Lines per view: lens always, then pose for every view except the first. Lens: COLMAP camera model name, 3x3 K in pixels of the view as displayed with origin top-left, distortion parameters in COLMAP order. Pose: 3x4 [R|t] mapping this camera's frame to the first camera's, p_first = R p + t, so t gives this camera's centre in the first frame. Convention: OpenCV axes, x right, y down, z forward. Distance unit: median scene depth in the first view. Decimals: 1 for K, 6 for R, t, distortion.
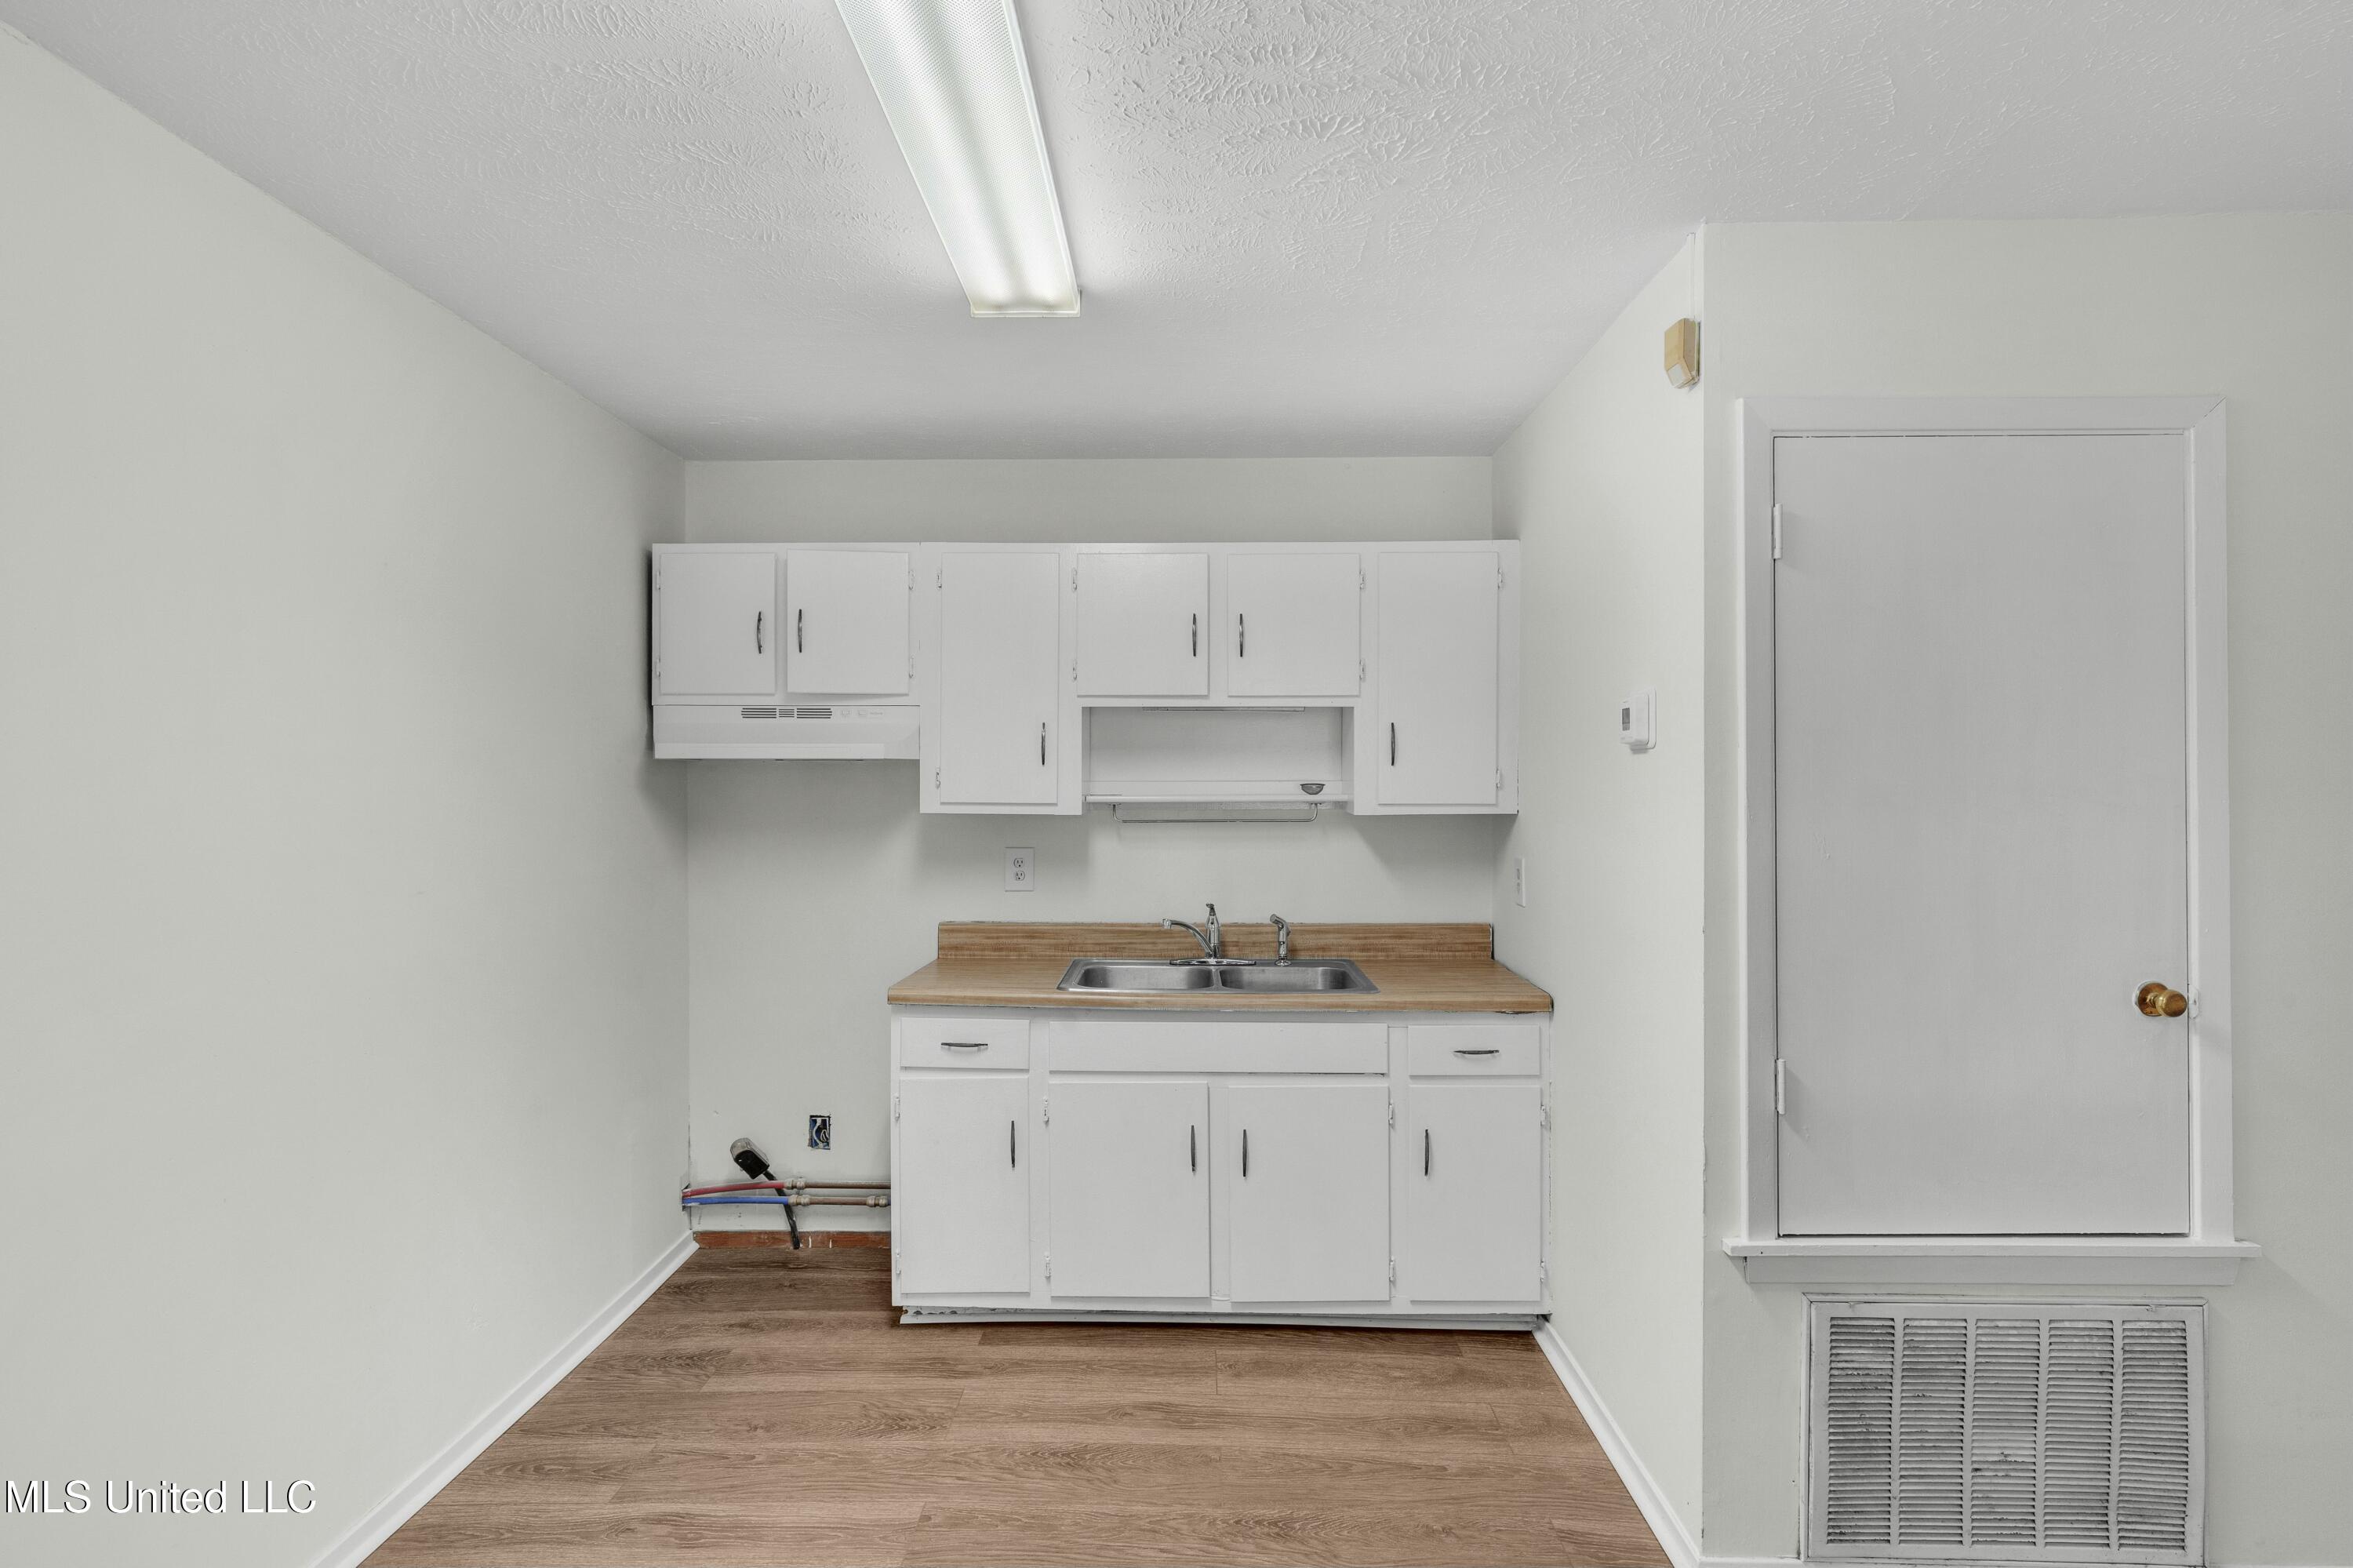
lens RADIAL K [[1215.4, 0, 1164.8], [0, 1215.4, 778.5], [0, 0, 1]] dist [-0.003306, -0.000879]
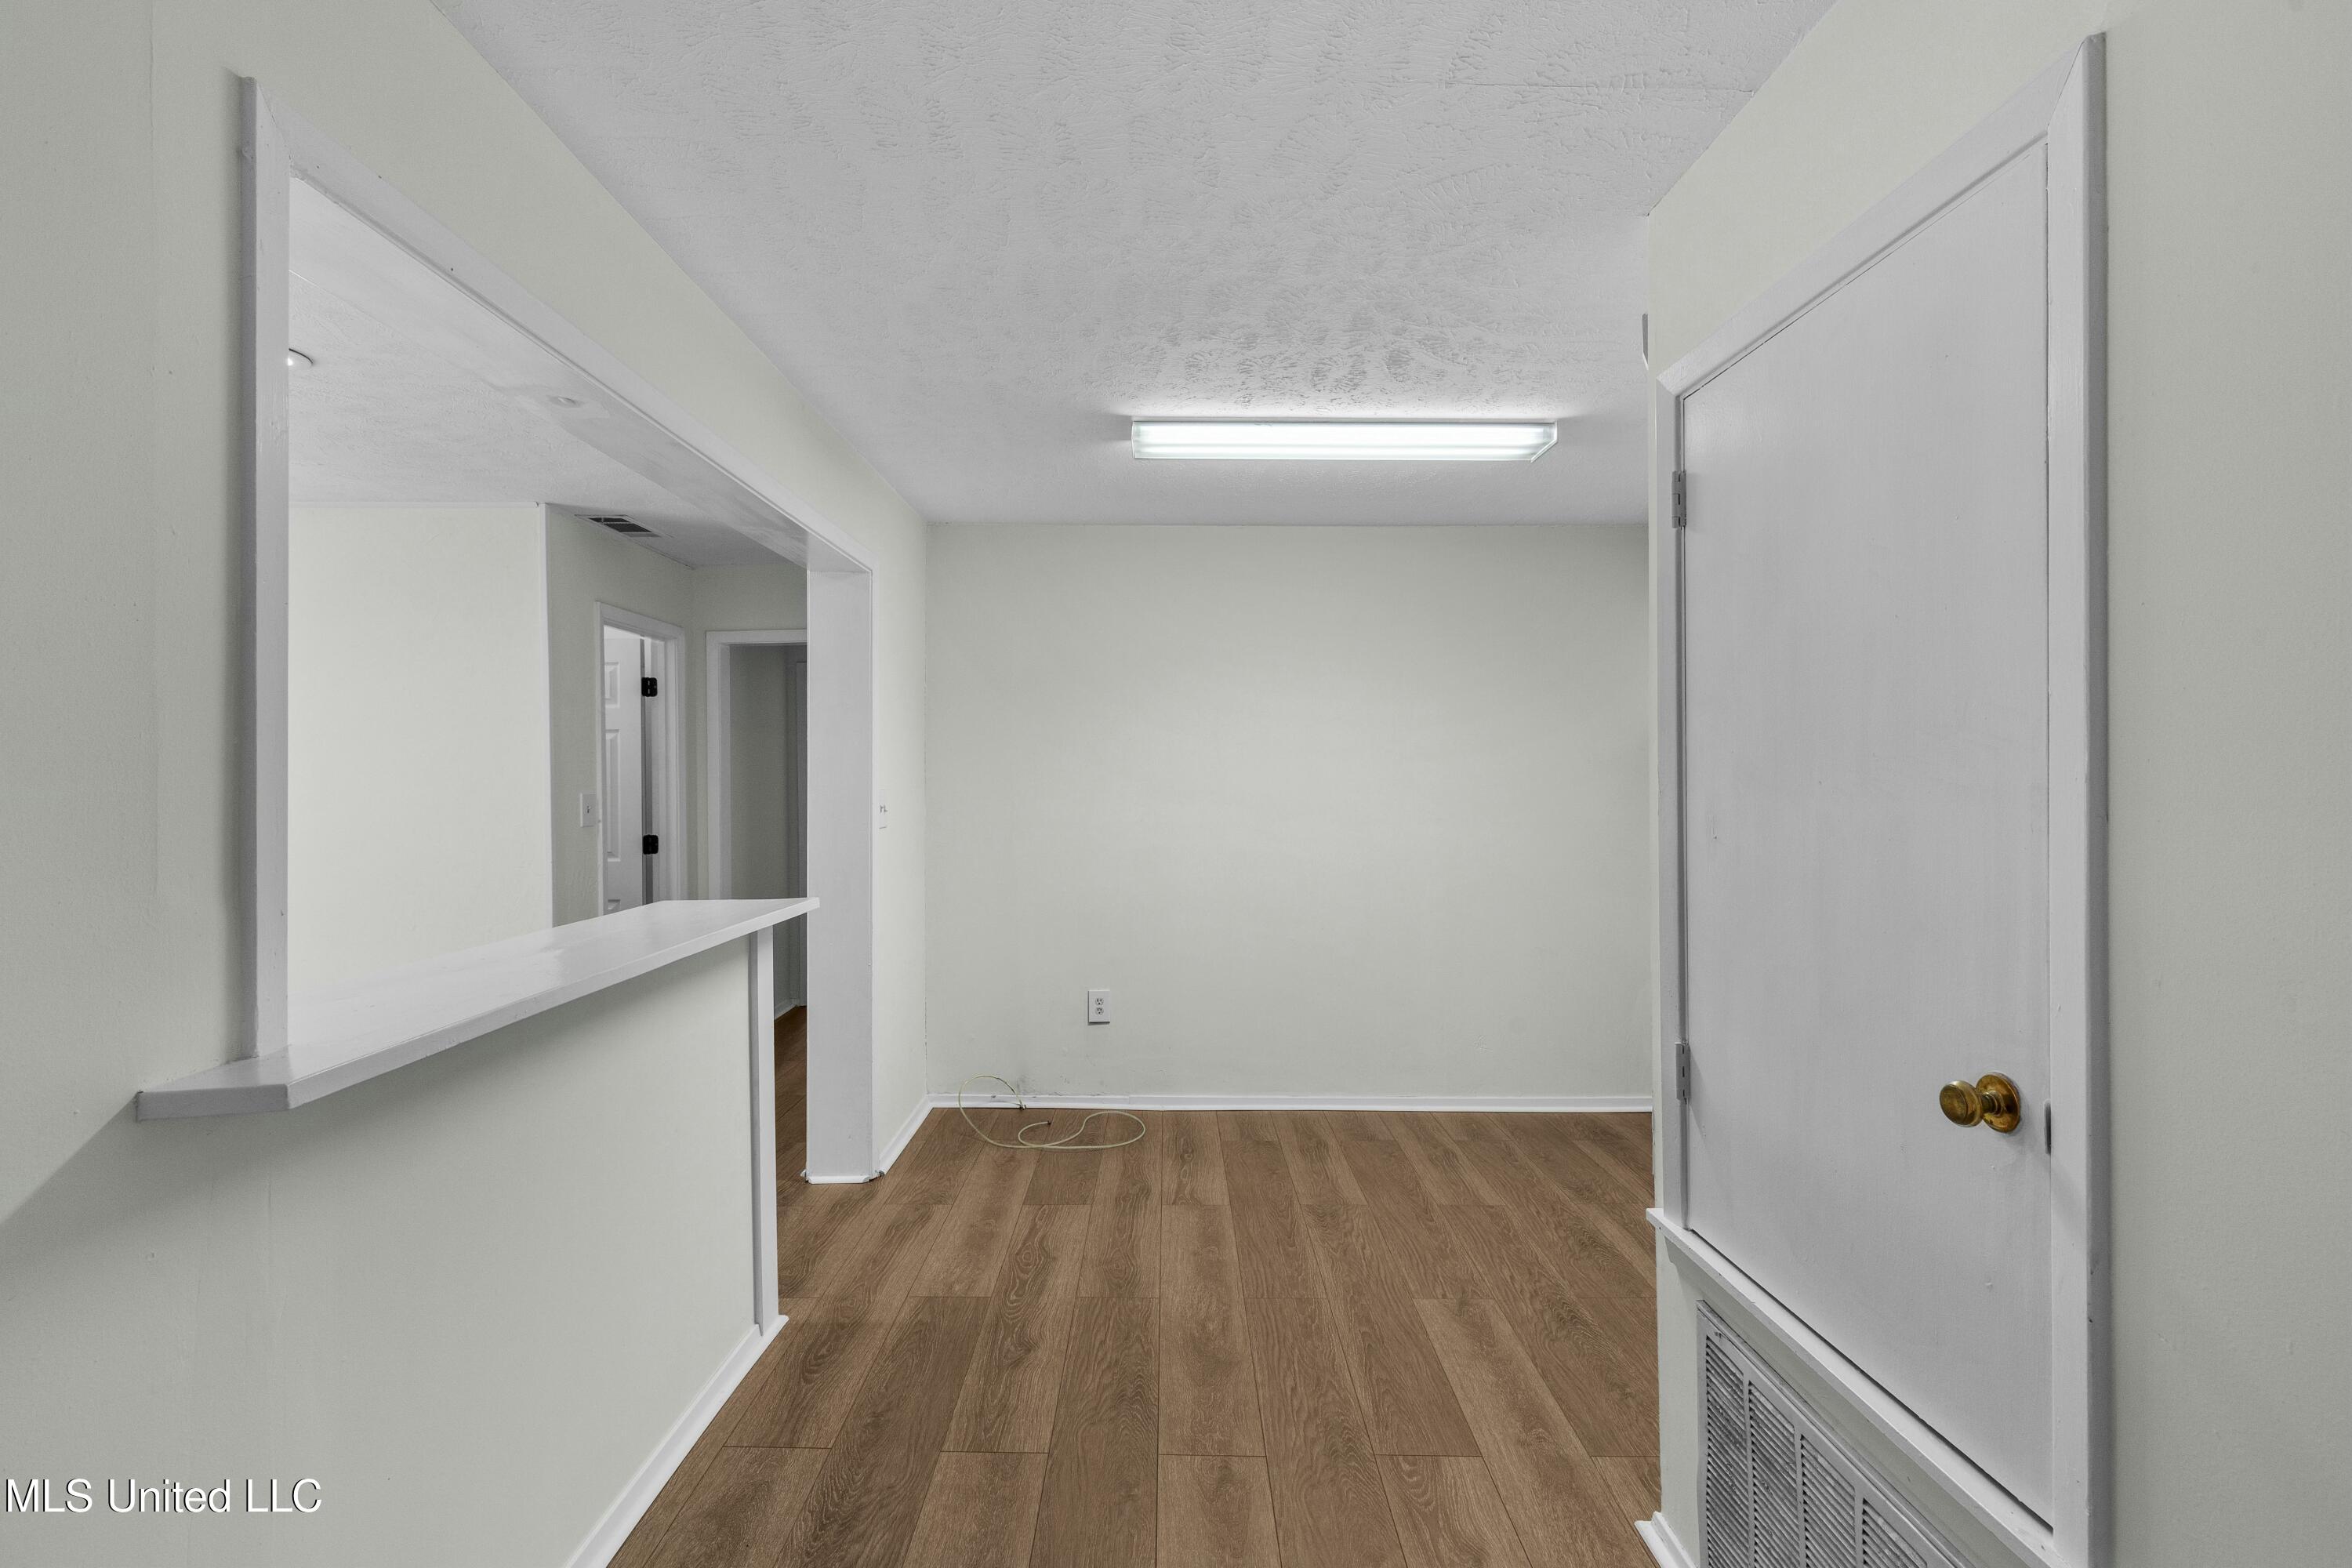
lens RADIAL K [[1075.0, 0, 1181.0], [0, 1075.0, 782.3], [0, 0, 1]] dist [0.006627, -0.000983]
pose [[0.035203, 0.014987, -0.999268, 1.217026], [0.006593, 0.999862, 0.015228, 0.003339], [0.999358, -0.007124, 0.035099, 0.514925]]
